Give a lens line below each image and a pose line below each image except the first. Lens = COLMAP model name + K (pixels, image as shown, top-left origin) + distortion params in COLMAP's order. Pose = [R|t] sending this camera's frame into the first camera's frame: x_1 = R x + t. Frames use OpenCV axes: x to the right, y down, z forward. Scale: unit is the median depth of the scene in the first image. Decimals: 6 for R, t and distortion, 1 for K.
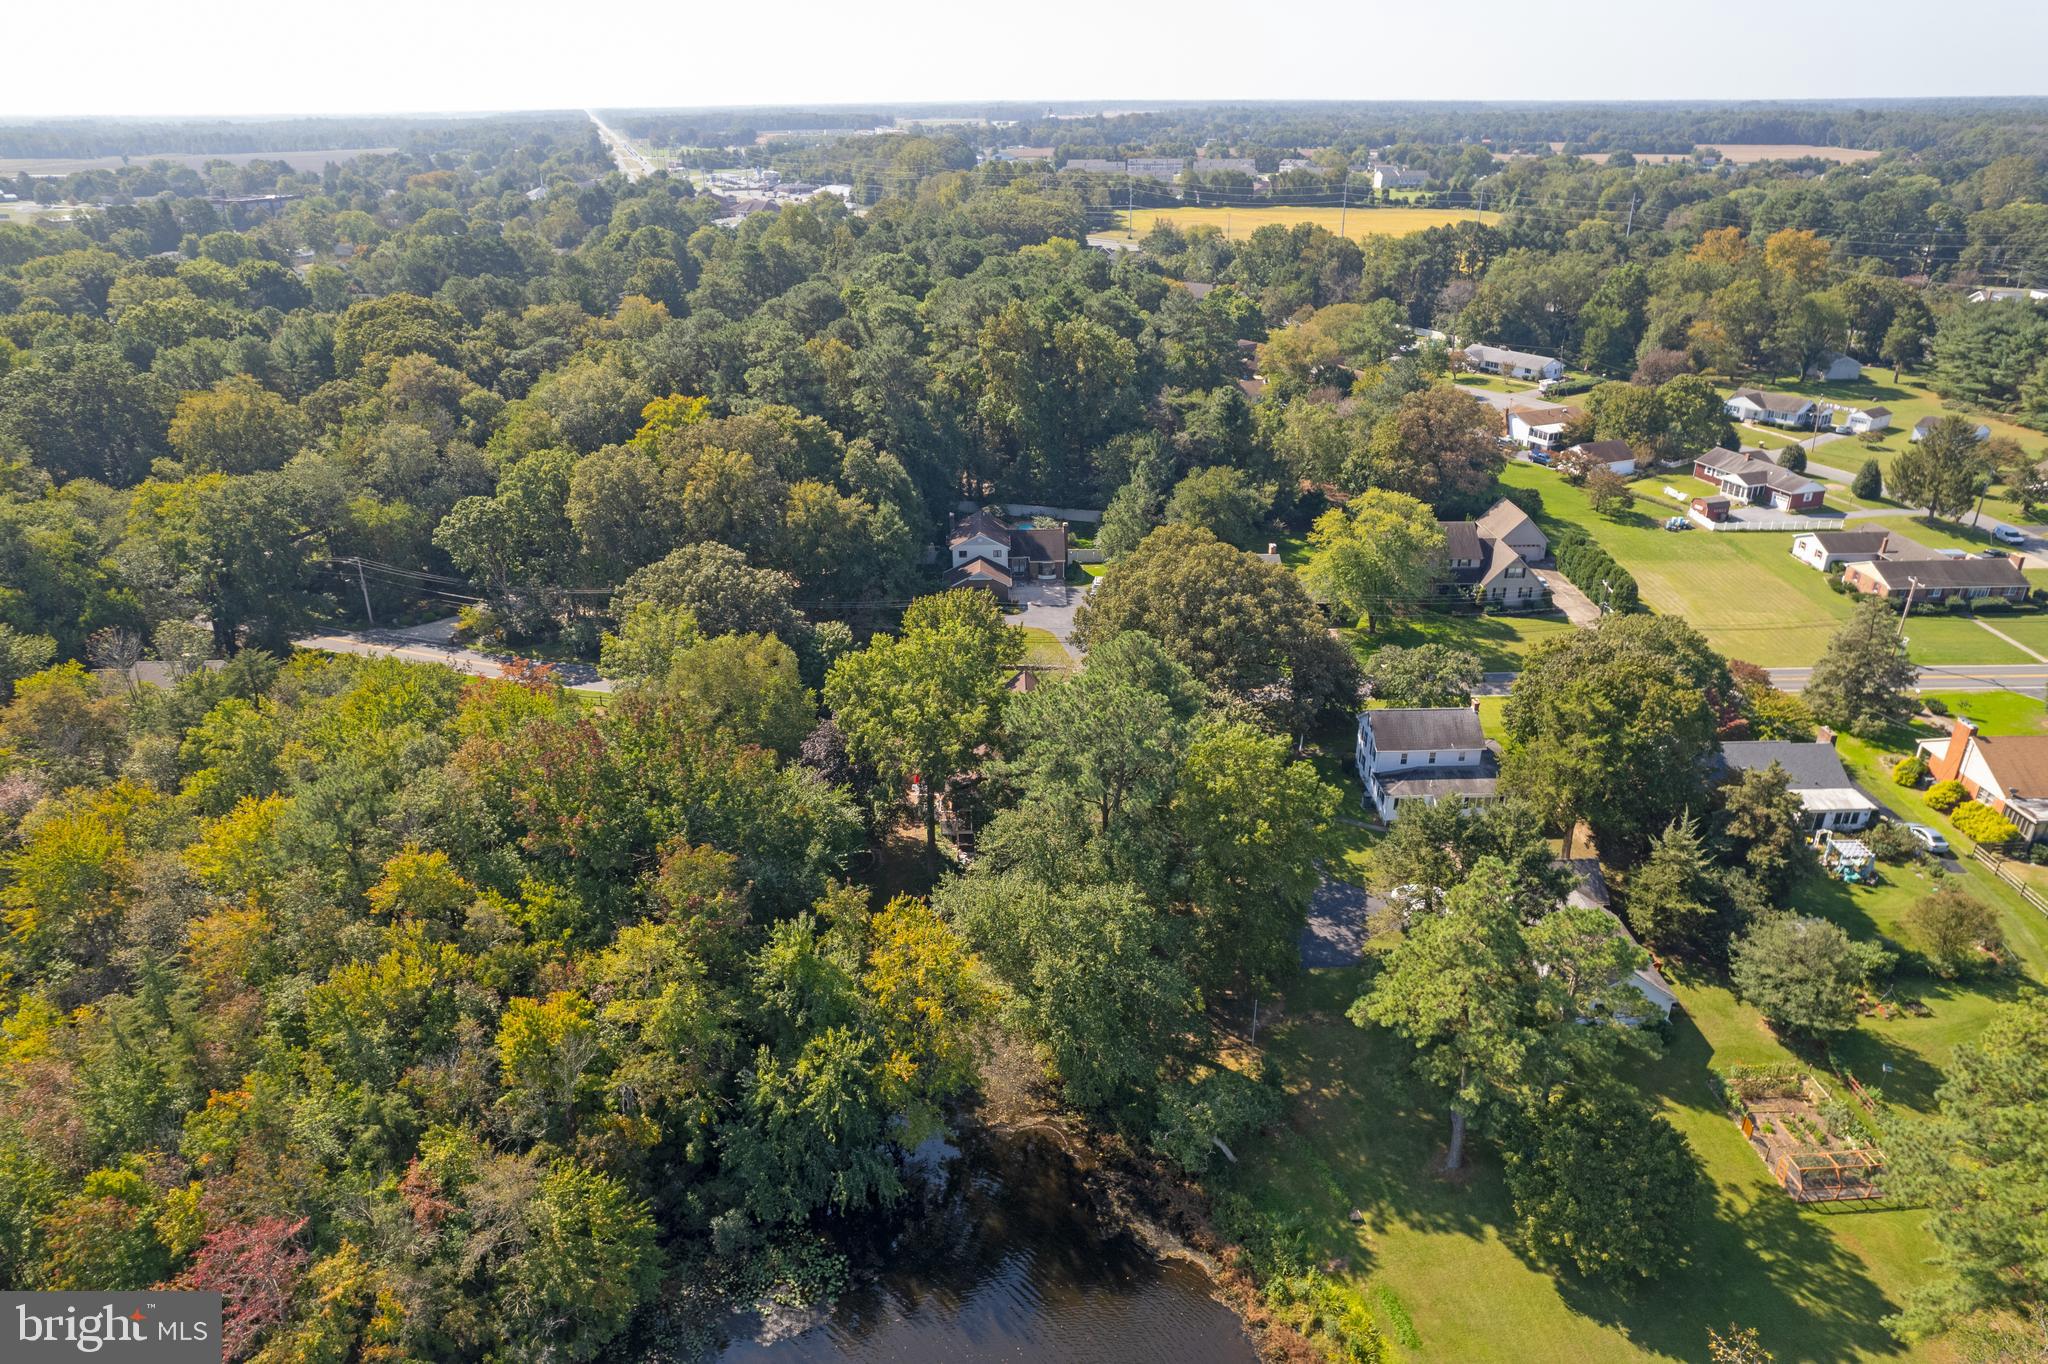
lens RADIAL K [[1296.8, 0, 1027.2], [0, 1296.8, 692.9], [0, 0, 1]] dist [-0.092290, 0.075660]
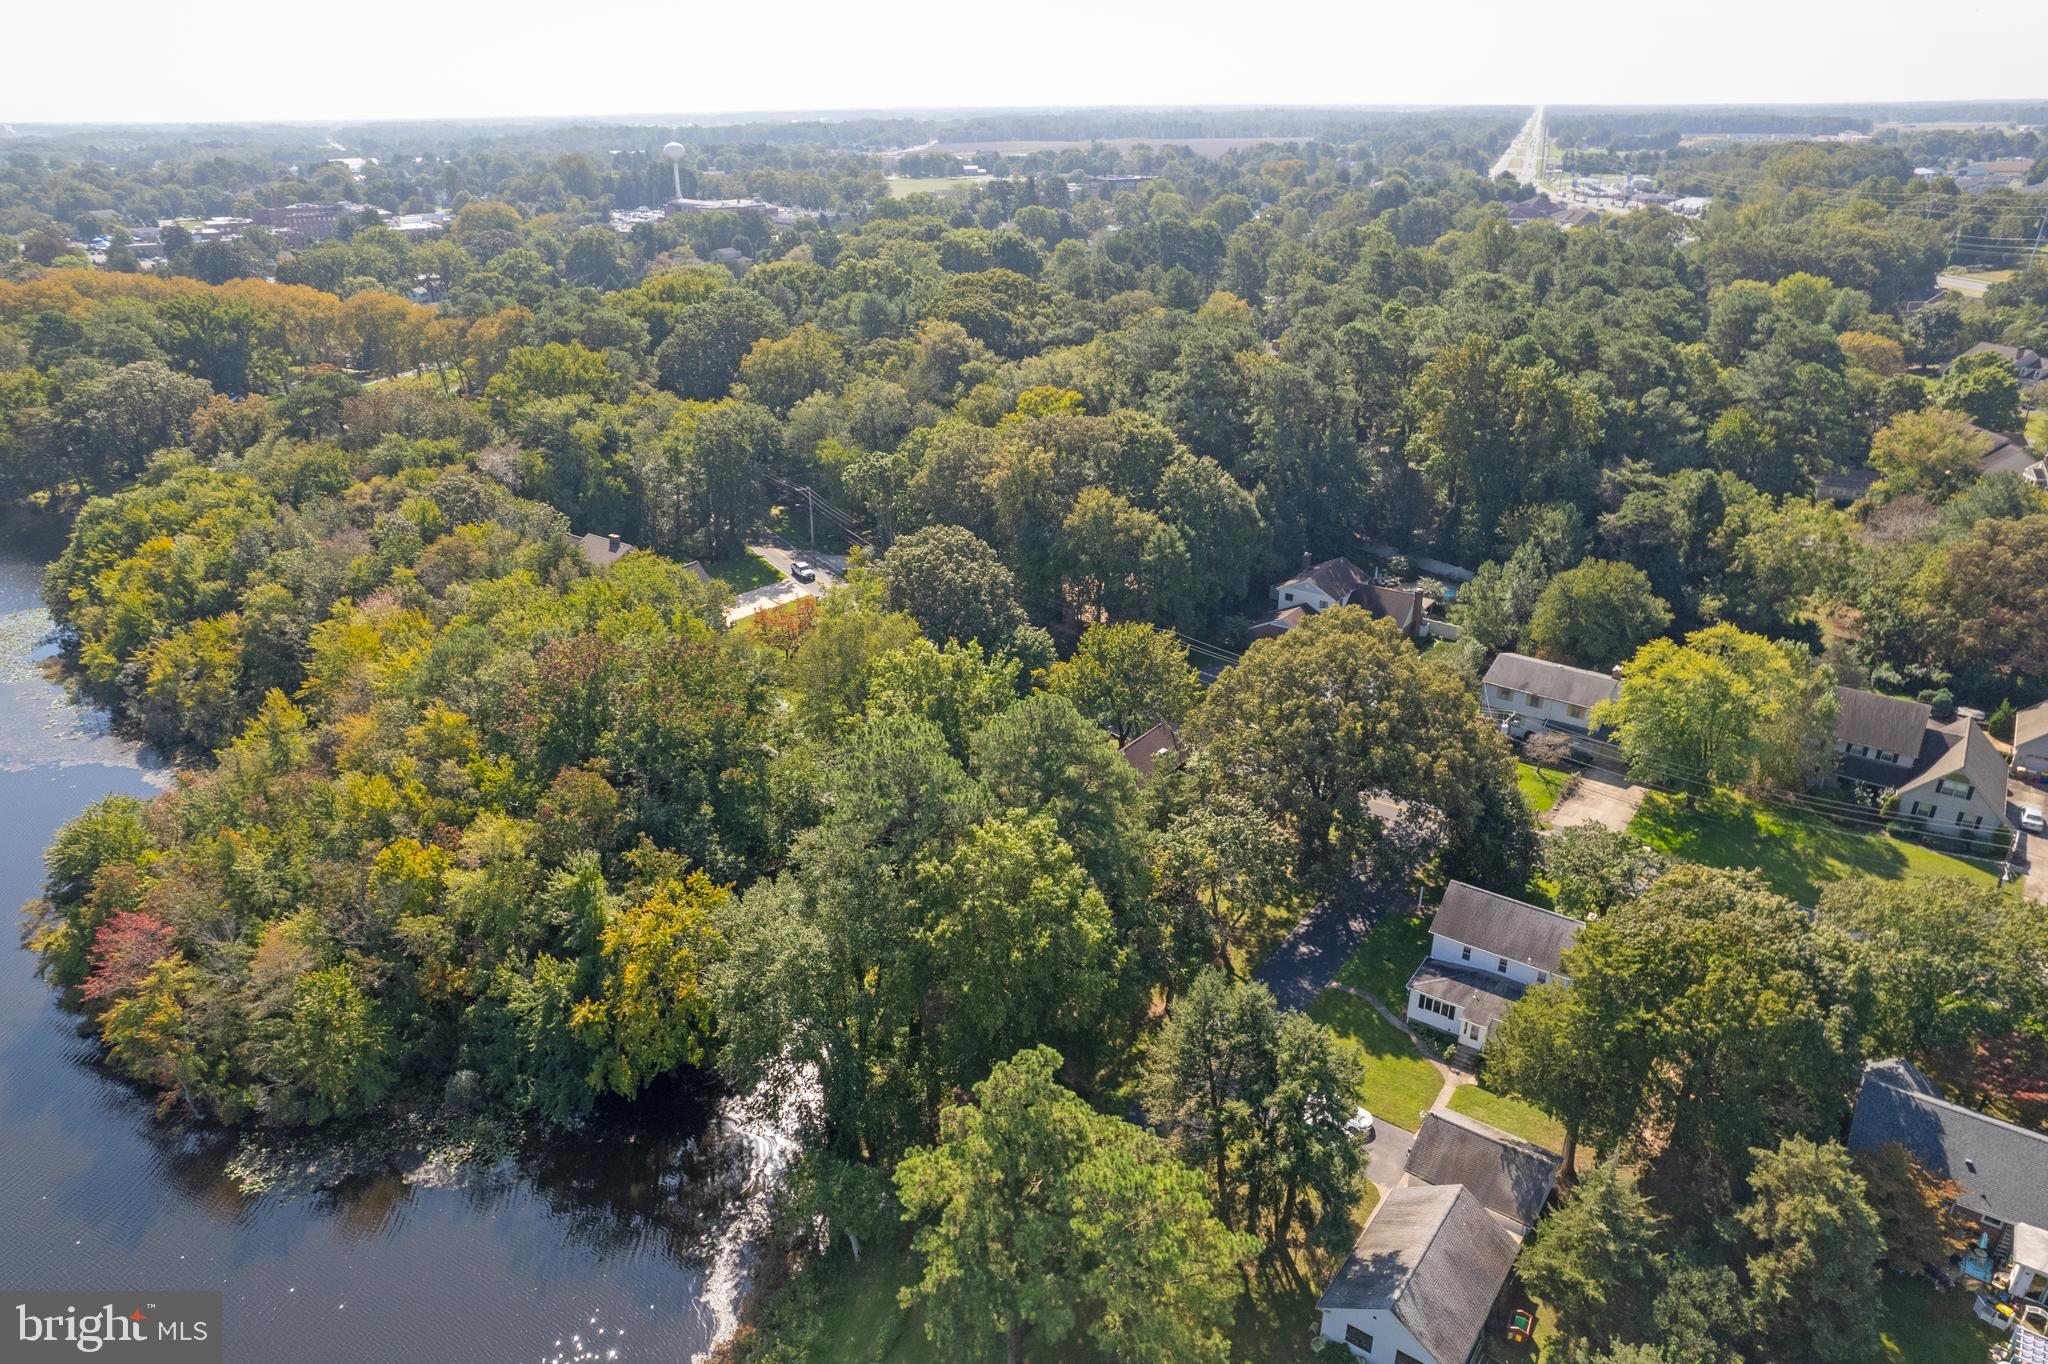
lens RADIAL K [[1296.8, 0, 1027.2], [0, 1296.8, 692.9], [0, 0, 1]] dist [-0.092290, 0.075660]
pose [[0.791987, 0.253638, -0.555359, 0.333640], [-0.251866, 0.964346, 0.081245, -0.069484], [0.556165, 0.075532, 0.827632, 0.131389]]
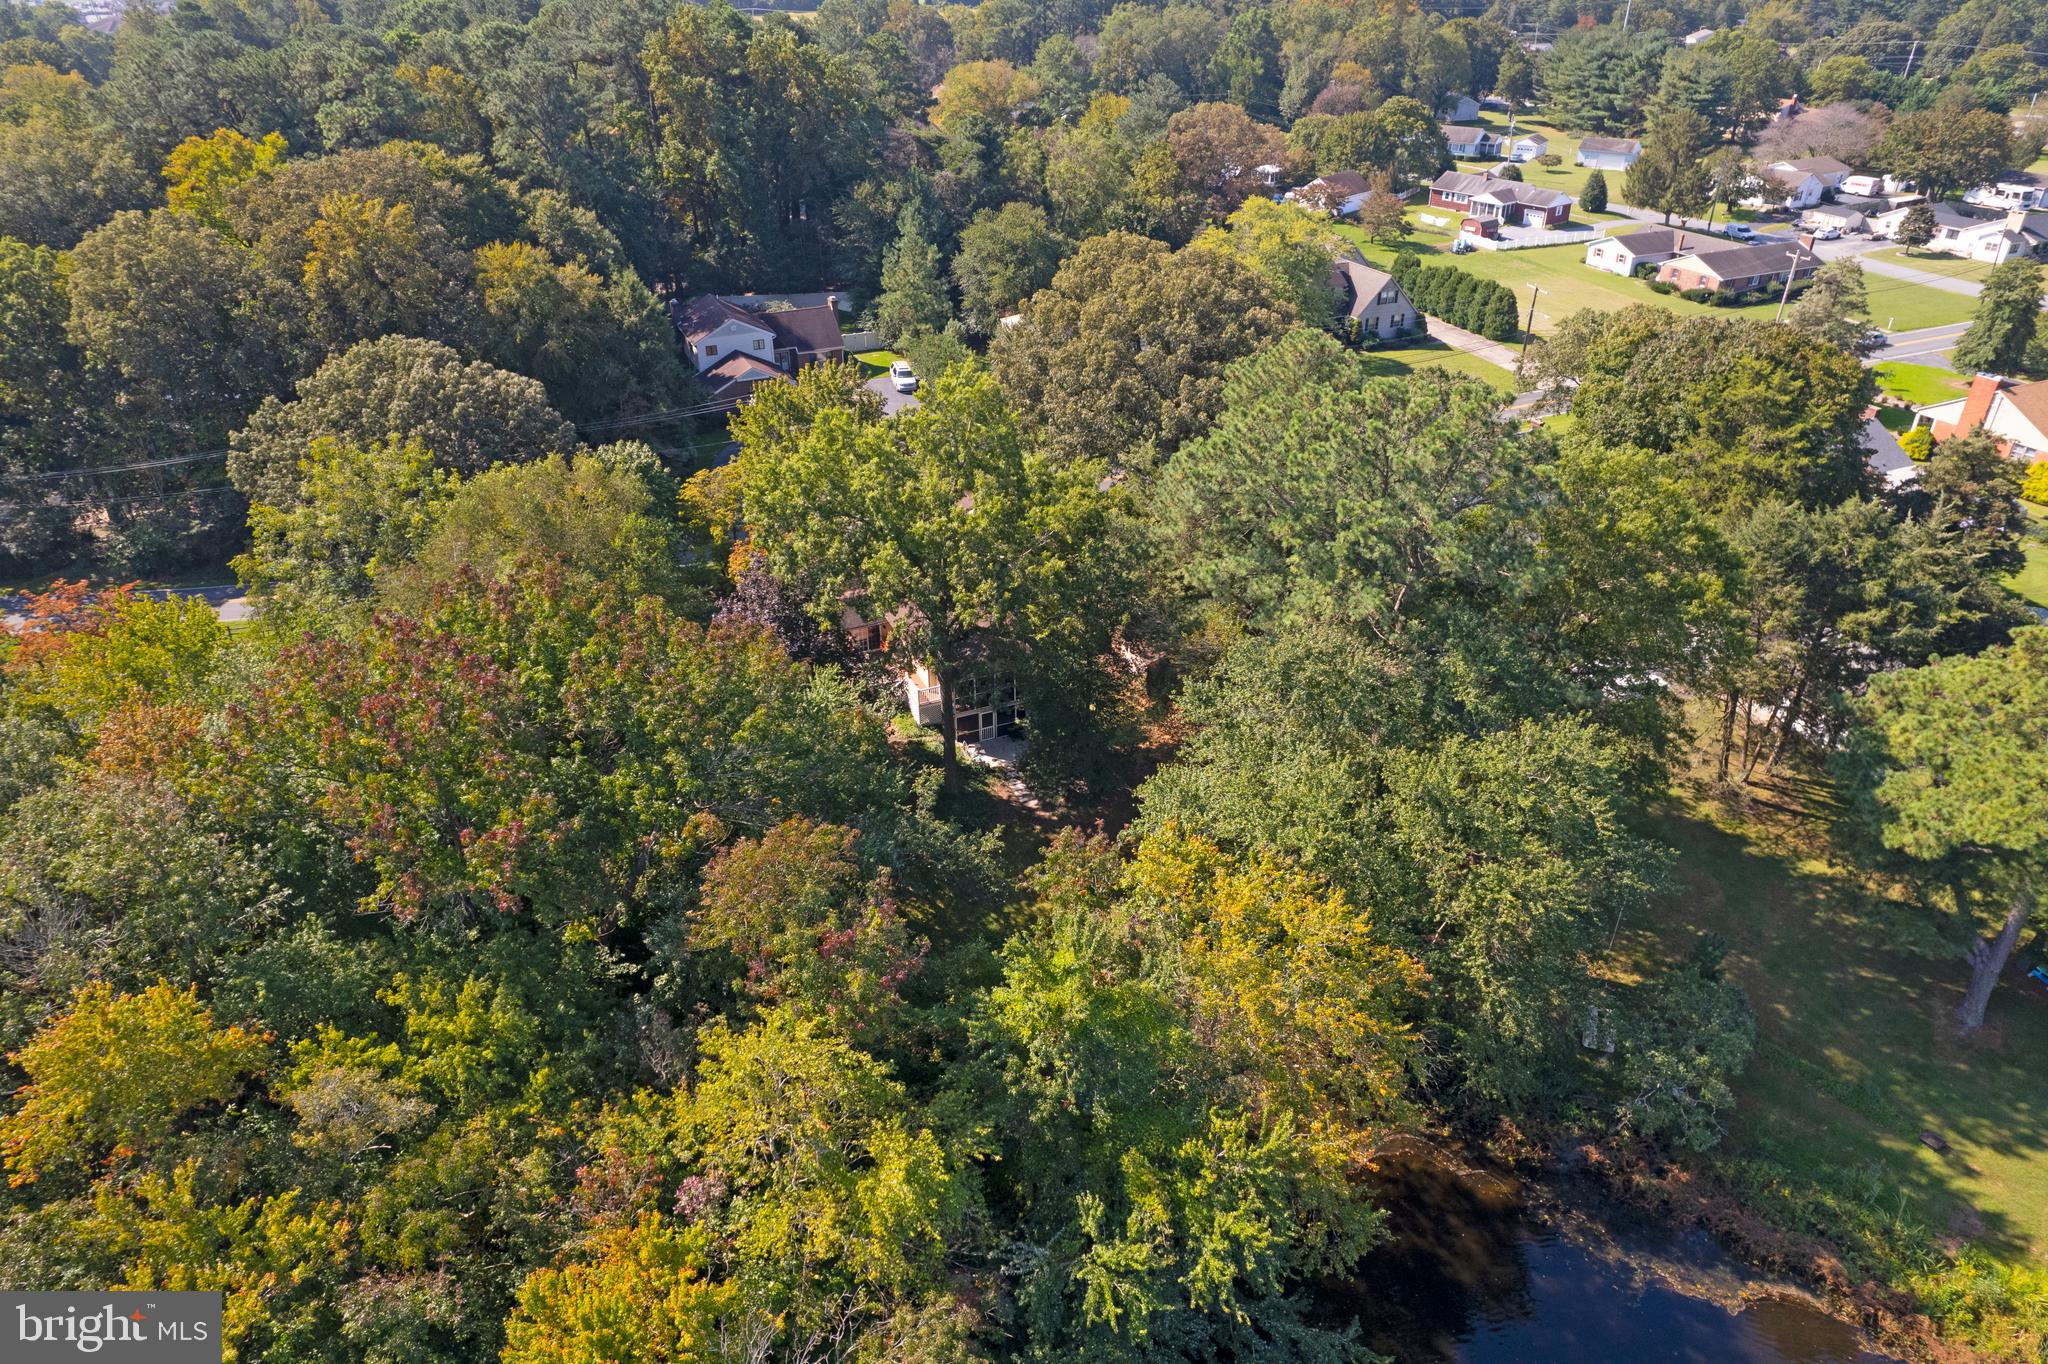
lens RADIAL K [[1296.8, 0, 1027.2], [0, 1296.8, 692.9], [0, 0, 1]] dist [-0.092290, 0.075660]
pose [[0.923195, -0.194239, 0.331635, -0.155017], [0.158521, 0.978515, 0.131831, 0.011659], [-0.350117, -0.069134, 0.934151, 0.255364]]
